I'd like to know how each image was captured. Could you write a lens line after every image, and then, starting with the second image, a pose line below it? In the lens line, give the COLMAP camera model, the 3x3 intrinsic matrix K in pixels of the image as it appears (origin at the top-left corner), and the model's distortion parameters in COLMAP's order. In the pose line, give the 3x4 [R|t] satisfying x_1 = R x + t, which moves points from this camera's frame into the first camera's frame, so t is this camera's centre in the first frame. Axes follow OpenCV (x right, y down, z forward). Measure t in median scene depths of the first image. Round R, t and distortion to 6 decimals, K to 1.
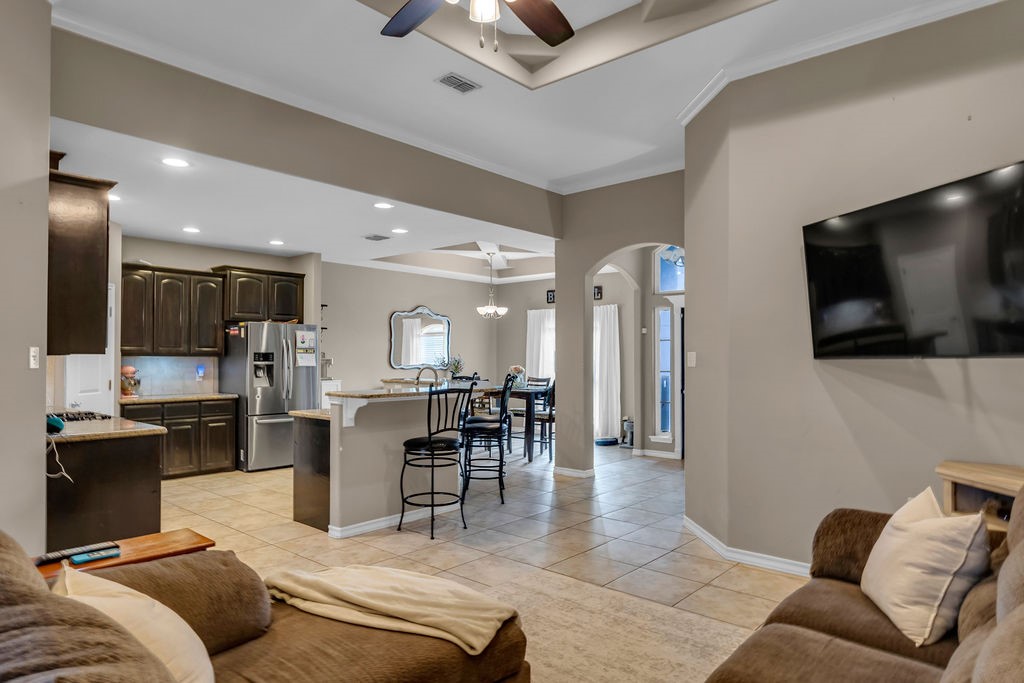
lens RADIAL K [[615.1, 0, 510.4], [0, 615.1, 351.3], [0, 0, 1]] dist [0.002447, -0.003922]
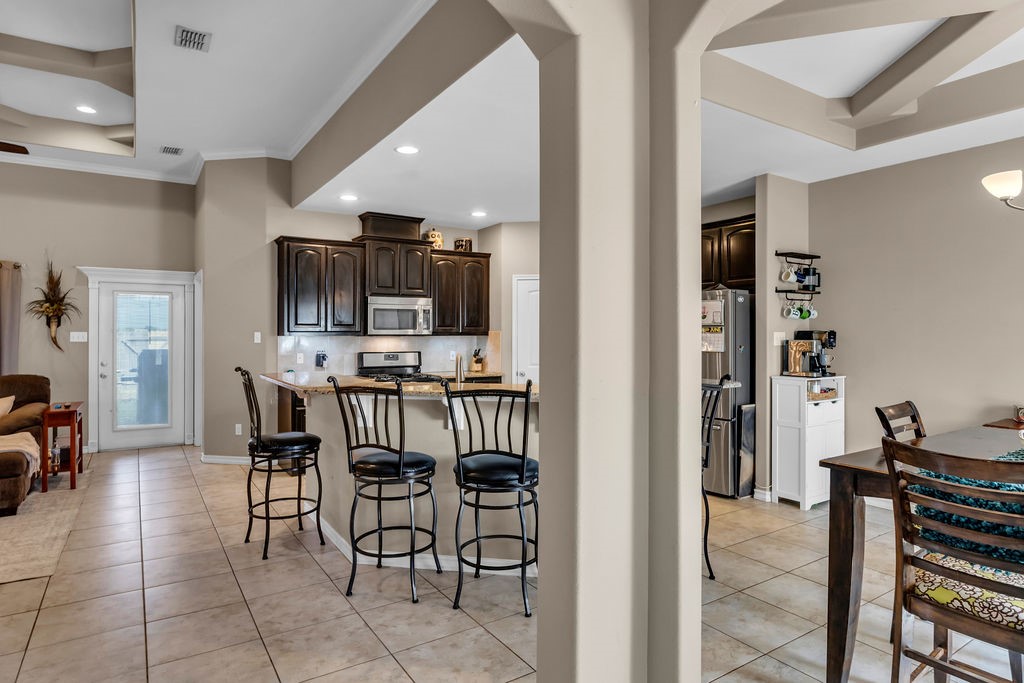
lens RADIAL K [[593.1, 0, 504.1], [0, 593.1, 327.1], [0, 0, 1]] dist [-0.002863, -0.002911]
pose [[-0.272989, -0.011713, -0.961946, 0.373116], [0.009479, 0.999845, -0.014865, 0.004980], [0.961970, -0.013176, -0.272836, 0.986184]]
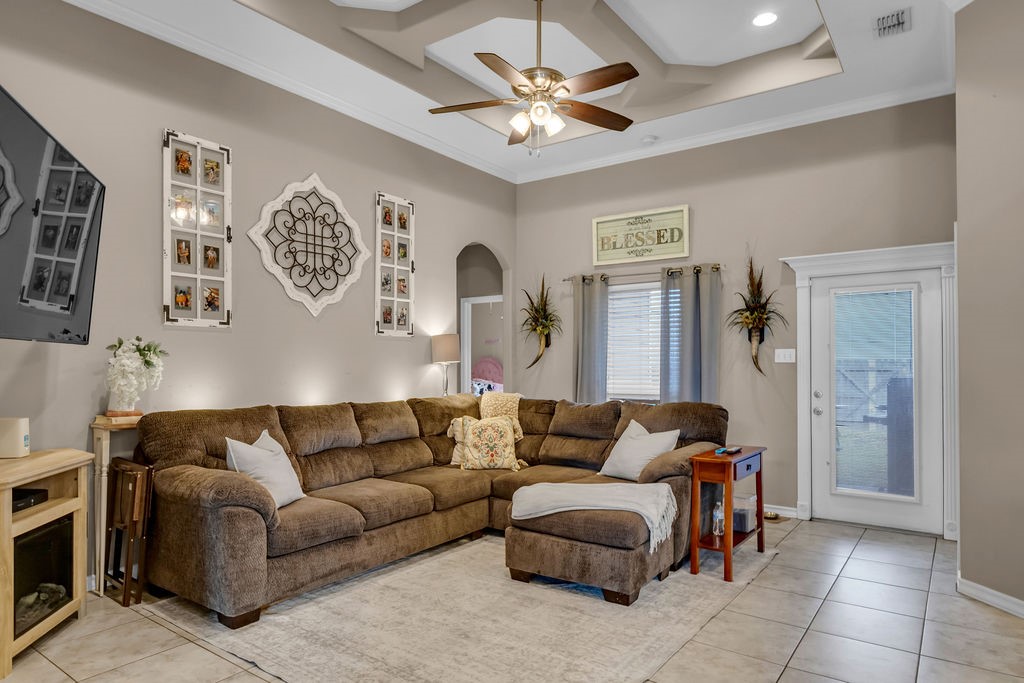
lens RADIAL K [[615.1, 0, 508.6], [0, 615.1, 357.0], [0, 0, 1]] dist [0.002447, -0.003922]
pose [[-0.994993, -0.007165, -0.099688, 0.051392], [-0.004468, 0.999619, -0.027250, 0.021974], [0.099846, -0.026668, -0.994645, 0.761448]]
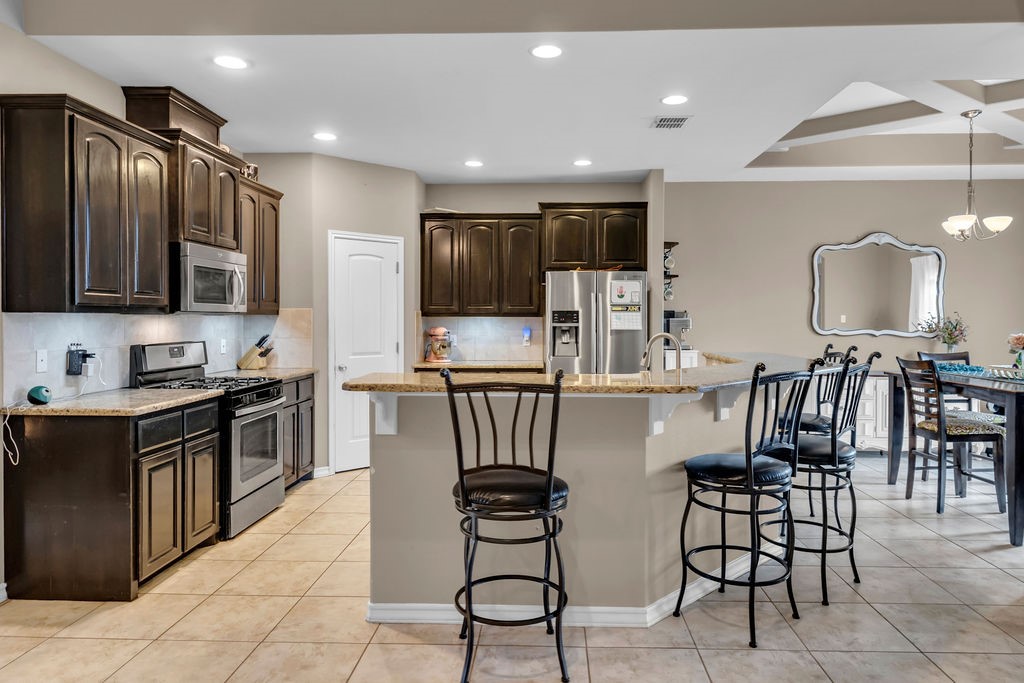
lens RADIAL K [[659.8, 0, 527.3], [0, 659.8, 324.1], [0, 0, 1]] dist [0.000270, -0.001723]
pose [[0.633491, 0.005683, -0.773729, 0.190375], [0.008306, 0.999865, 0.014144, 0.006266], [0.773705, -0.015387, 0.633359, 0.439683]]
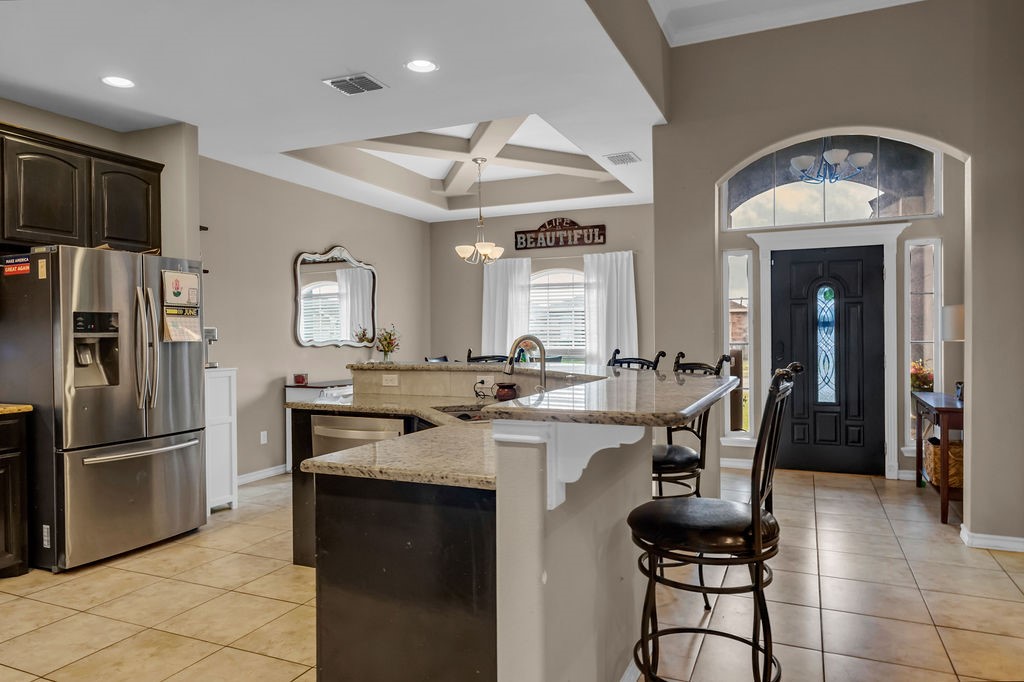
lens RADIAL K [[661.1, 0, 512.2], [0, 661.1, 340.0], [0, 0, 1]] dist [0.001407, 0.003032]
pose [[0.952728, -0.011295, 0.303615, -0.246786], [0.006199, 0.999823, 0.017743, 0.015276], [-0.303762, -0.015022, 0.952629, 0.415417]]
